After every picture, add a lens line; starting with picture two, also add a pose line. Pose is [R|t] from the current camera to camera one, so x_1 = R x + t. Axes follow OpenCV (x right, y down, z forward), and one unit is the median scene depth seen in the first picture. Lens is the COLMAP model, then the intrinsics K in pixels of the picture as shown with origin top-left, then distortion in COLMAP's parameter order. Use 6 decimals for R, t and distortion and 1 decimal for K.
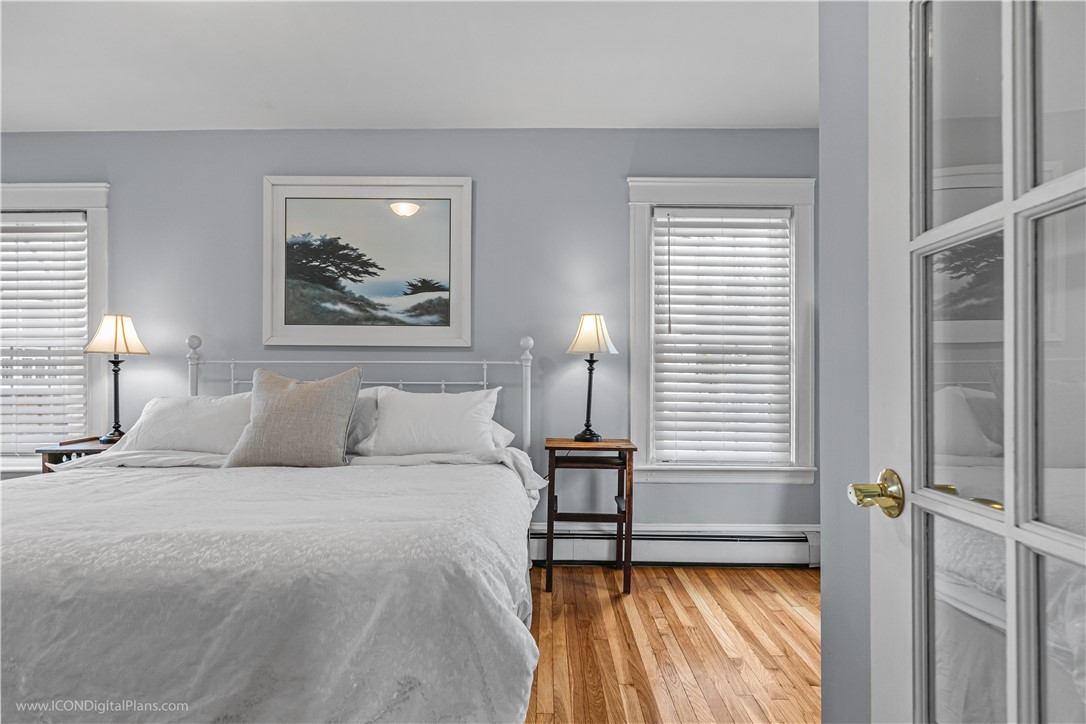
lens RADIAL K [[583.7, 0, 536.9], [0, 583.7, 373.2], [0, 0, 1]] dist [0.002831, 0.001755]
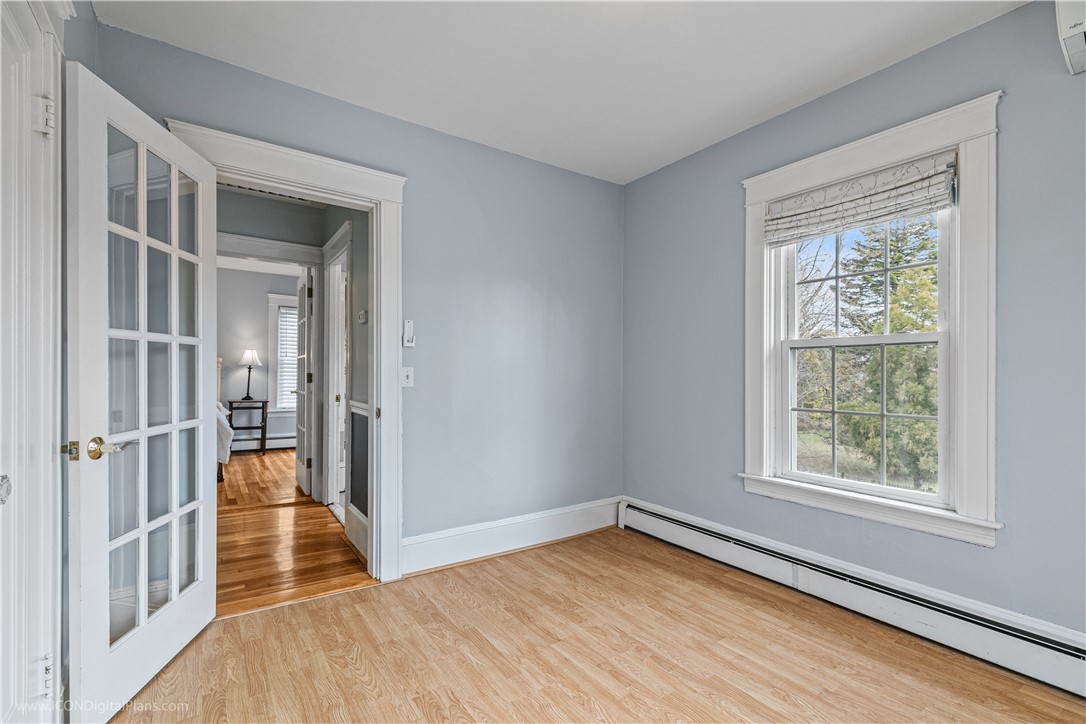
lens RADIAL K [[483.8, 0, 541.9], [0, 483.8, 371.3], [0, 0, 1]] dist [0.003694, -0.001250]
pose [[0.801638, 0.012613, 0.597677, -0.143513], [-0.006328, 0.999900, -0.012615, 0.012093], [-0.597777, 0.006331, 0.801638, -1.406718]]
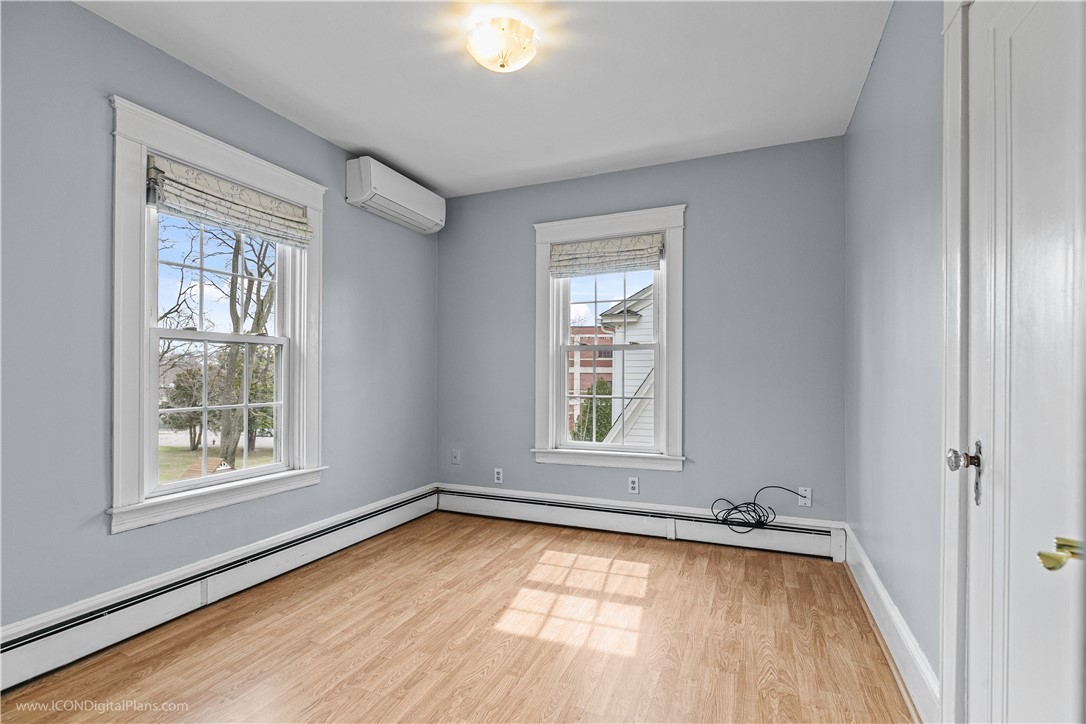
lens RADIAL K [[511.0, 0, 539.2], [0, 511.0, 370.8], [0, 0, 1]] dist [-0.006328, 0.001381]
pose [[-0.936305, 0.005771, 0.351140, 0.517719], [0.004720, 0.999981, -0.003847, 0.010605], [-0.351156, -0.001945, -0.936315, 6.289532]]
